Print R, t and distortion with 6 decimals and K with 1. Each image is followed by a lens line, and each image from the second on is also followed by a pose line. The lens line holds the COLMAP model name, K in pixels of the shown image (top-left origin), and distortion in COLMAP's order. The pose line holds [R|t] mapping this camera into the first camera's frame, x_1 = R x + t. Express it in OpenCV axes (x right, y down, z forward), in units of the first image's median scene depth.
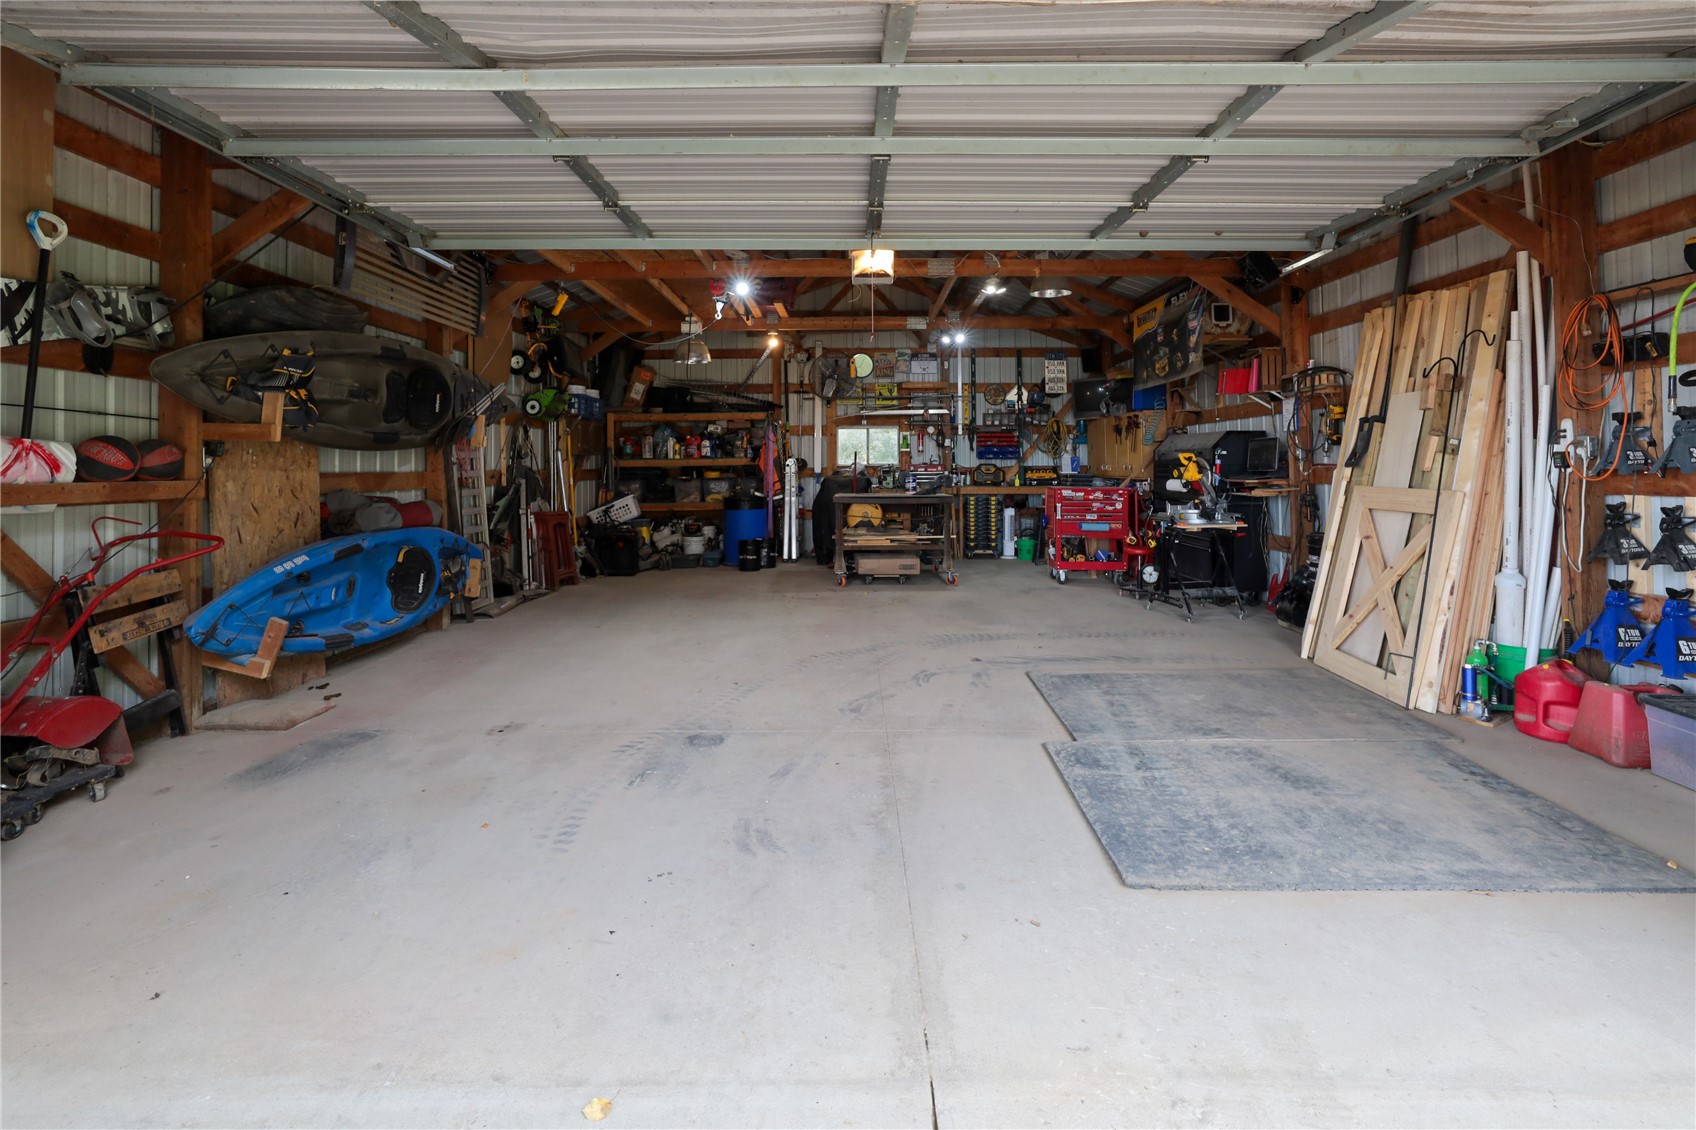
lens RADIAL K [[736.8, 0, 846.3], [0, 736.8, 515.0], [0, 0, 1]] dist [-0.042760, 0.000030]
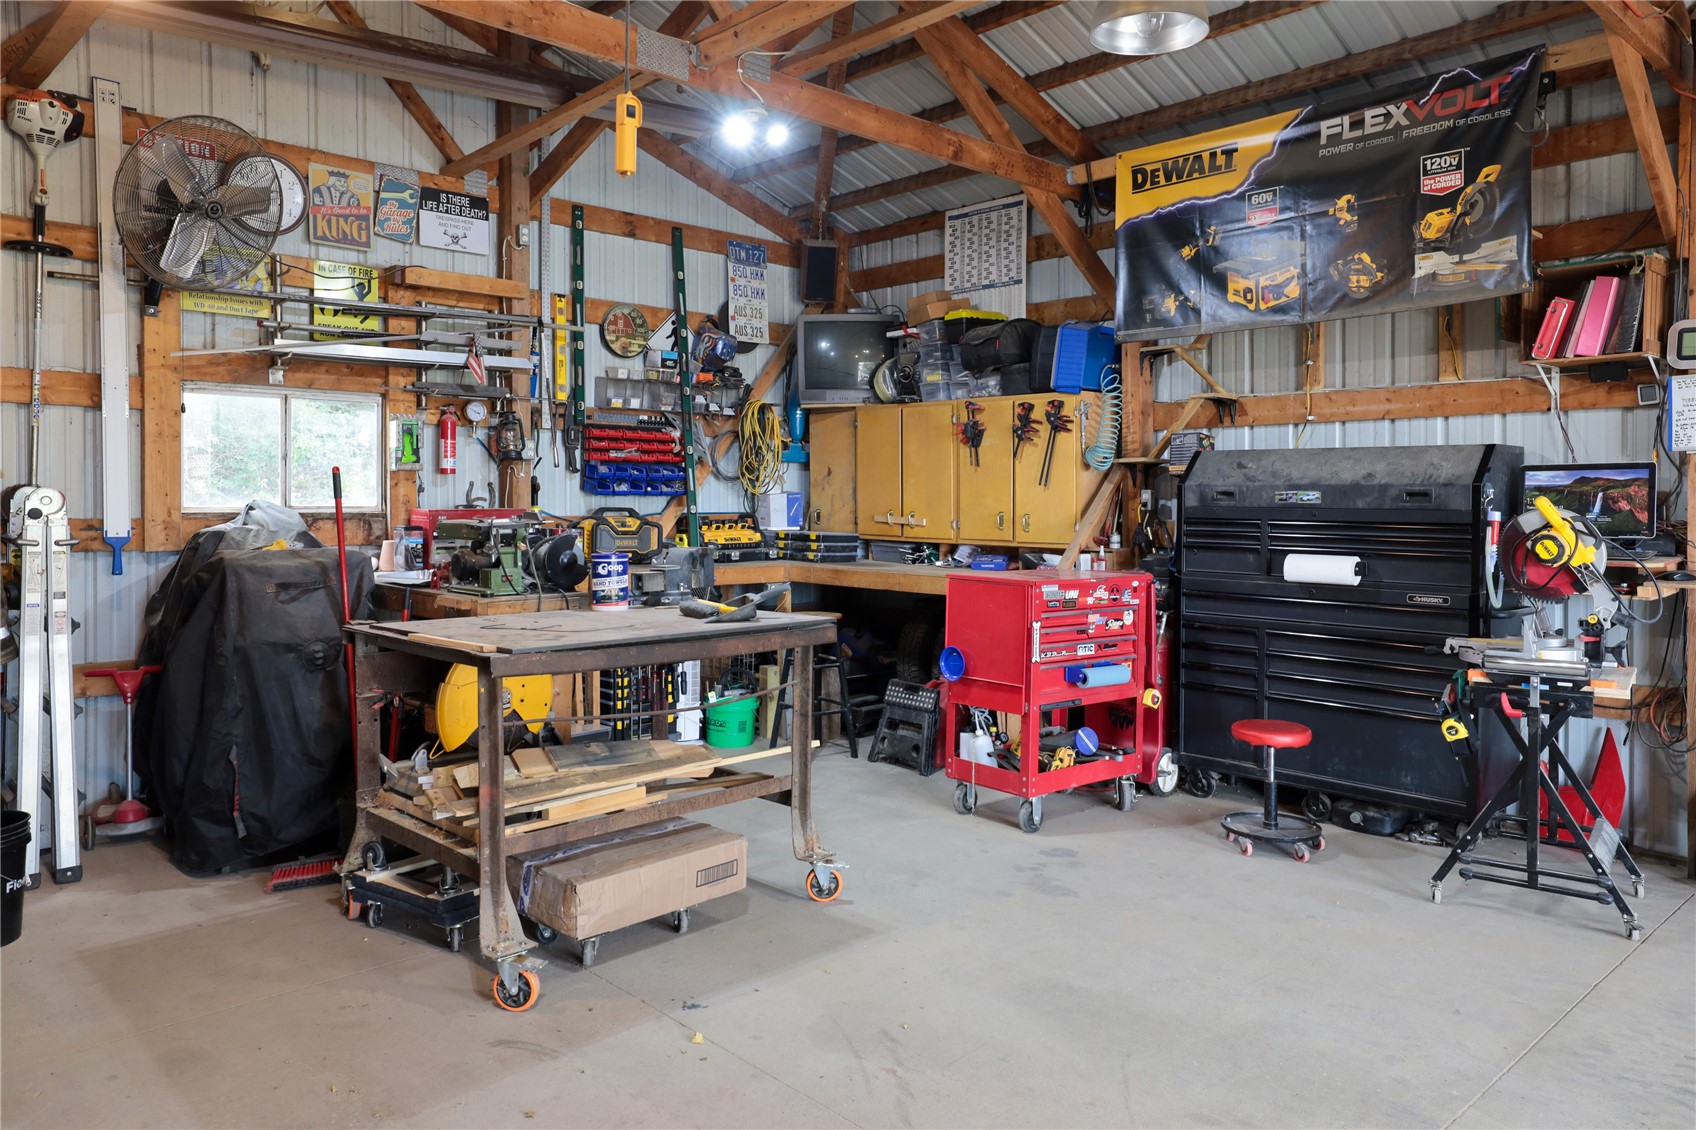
lens RADIAL K [[1183.8, 0, 844.9], [0, 1183.8, 529.6], [0, 0, 1]] dist [0.006106, 0.002106]
pose [[0.728761, -0.009706, 0.684700, -0.148216], [0.035915, 0.999065, -0.024064, -0.038816], [-0.683826, 0.042128, 0.728428, 0.464224]]
